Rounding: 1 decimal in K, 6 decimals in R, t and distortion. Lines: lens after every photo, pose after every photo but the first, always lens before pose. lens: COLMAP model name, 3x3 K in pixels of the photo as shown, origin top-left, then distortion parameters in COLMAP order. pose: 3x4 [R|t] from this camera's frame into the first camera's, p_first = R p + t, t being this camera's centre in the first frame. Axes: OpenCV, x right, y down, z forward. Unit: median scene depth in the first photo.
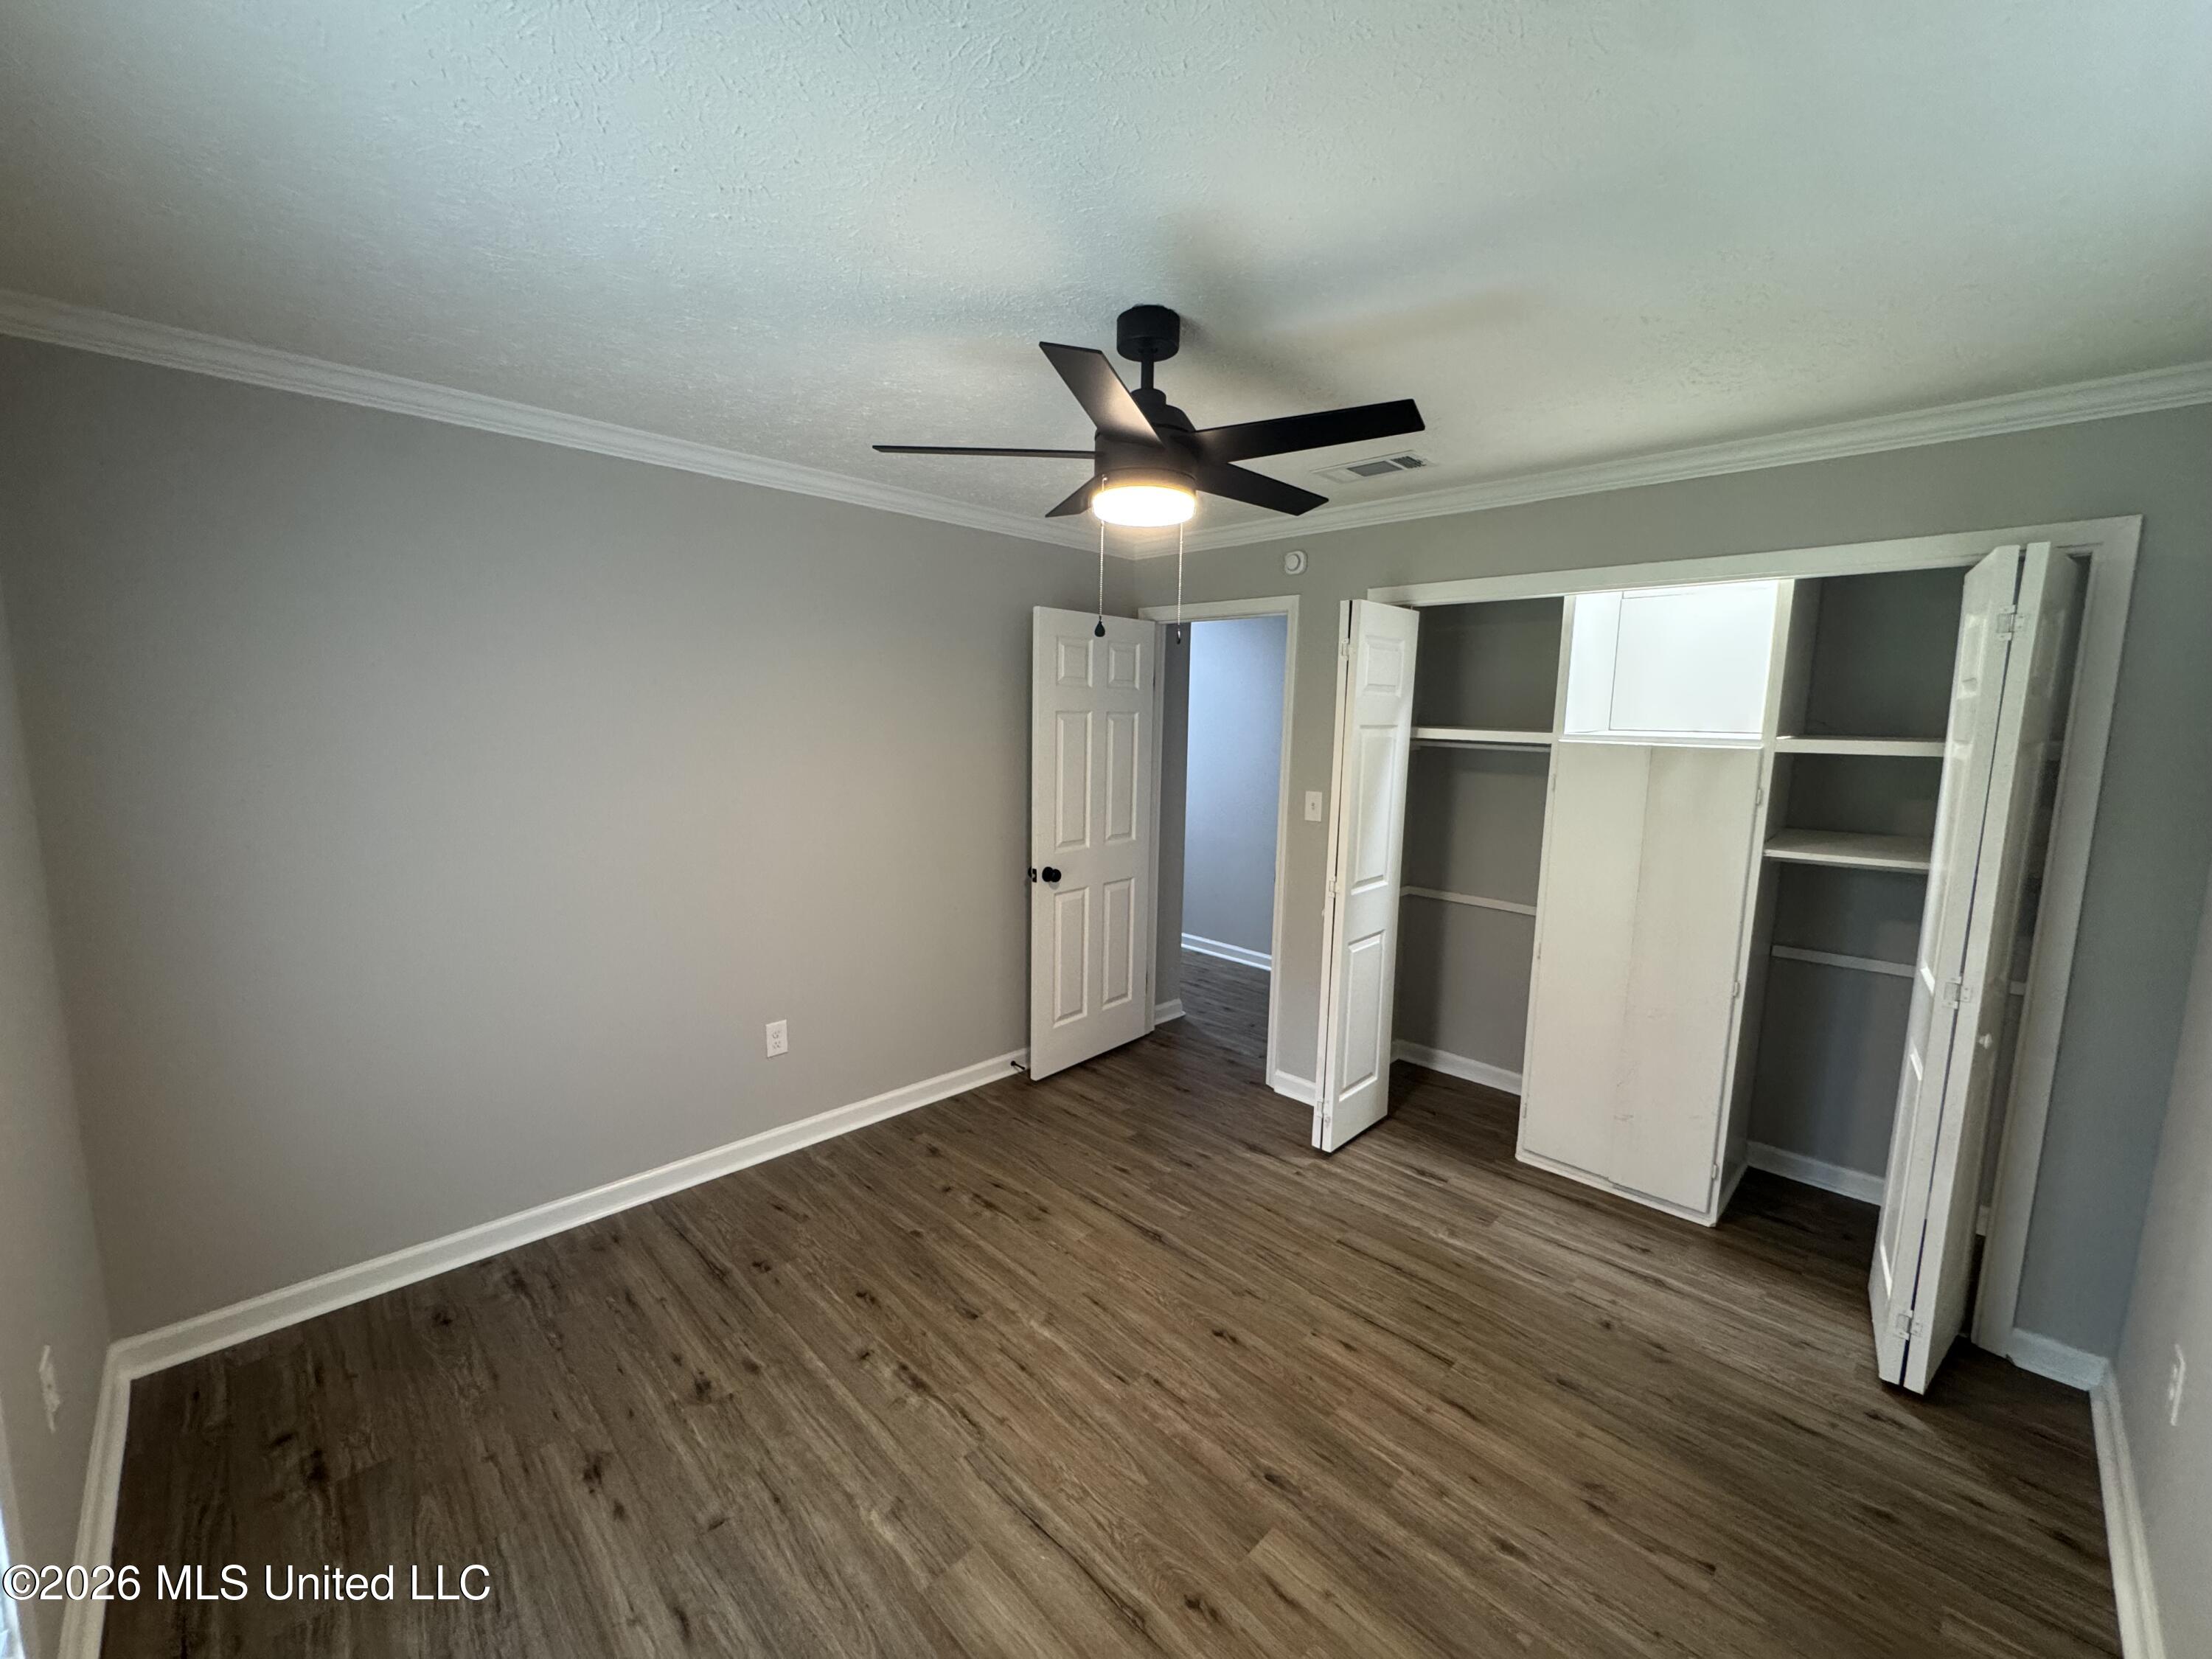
lens RADIAL K [[886.5, 0, 1103.3], [0, 886.5, 829.6], [0, 0, 1]] dist [-0.003893, 0.000396]
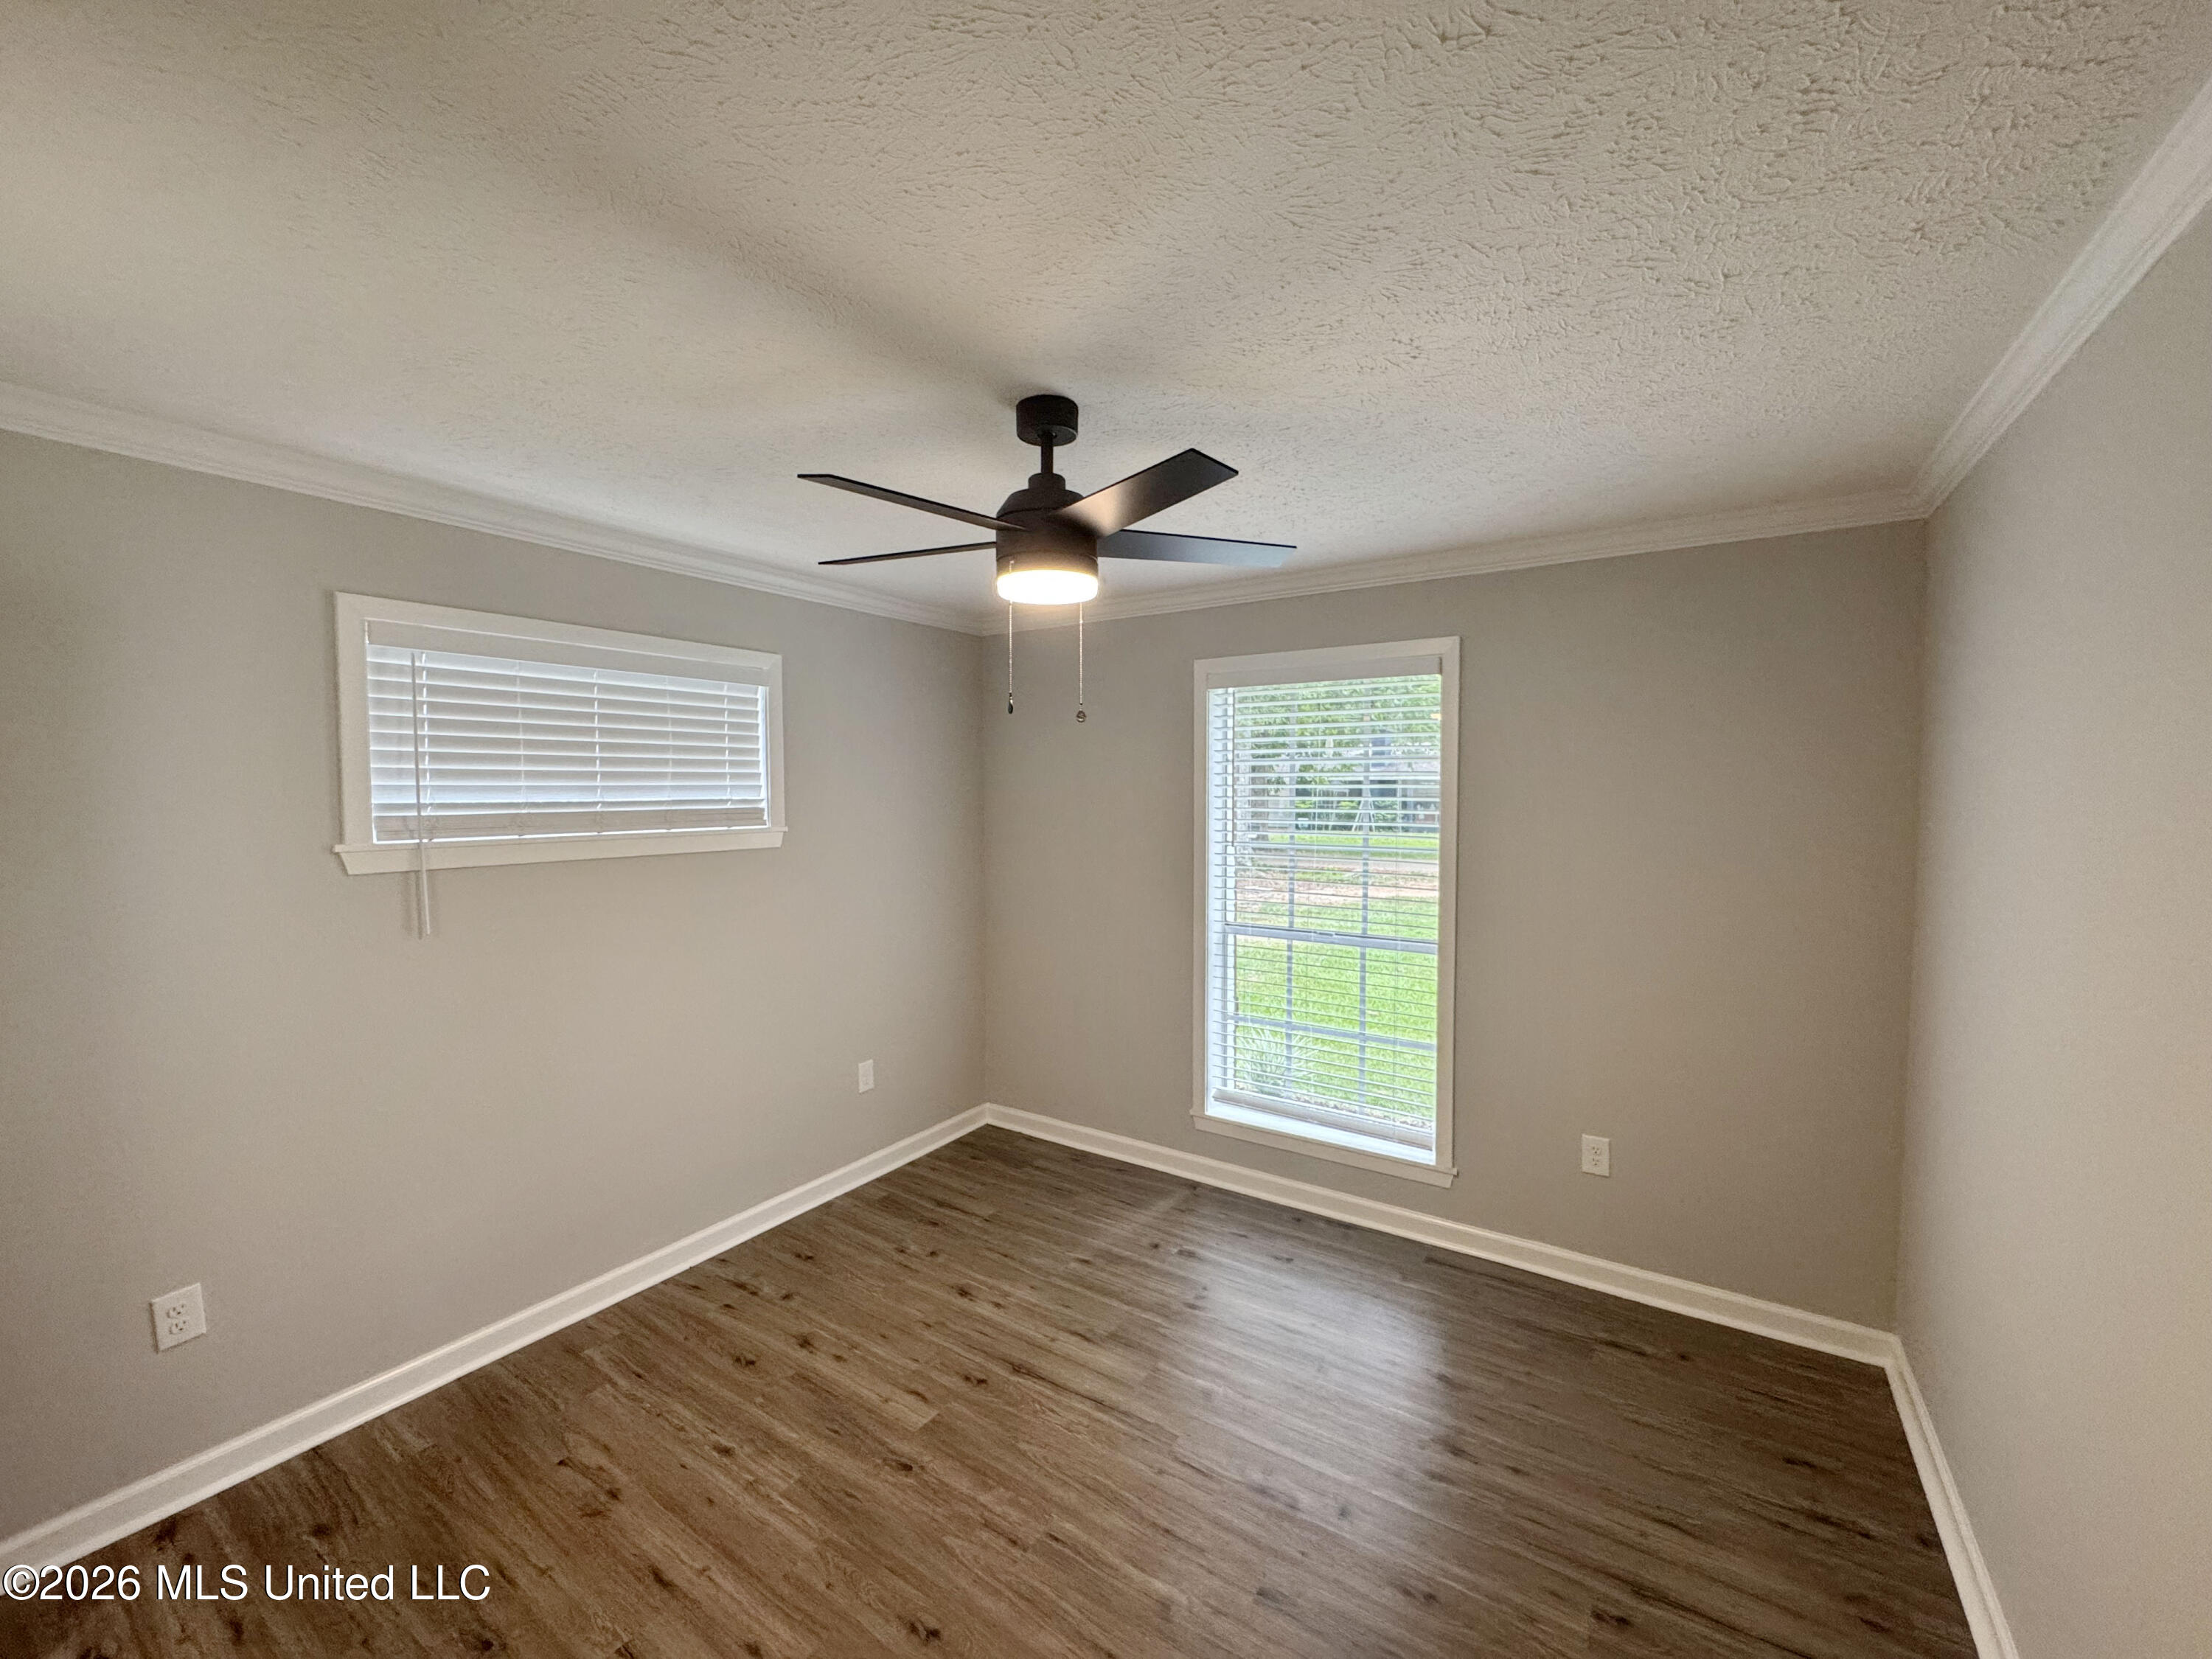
lens RADIAL K [[886.5, 0, 1103.3], [0, 886.5, 829.6], [0, 0, 1]] dist [-0.003893, 0.000396]
pose [[-0.979129, -0.010655, -0.202962, 0.173611], [-0.044750, 0.985420, 0.164150, -0.244590], [0.198254, 0.169806, -0.965330, 1.894995]]
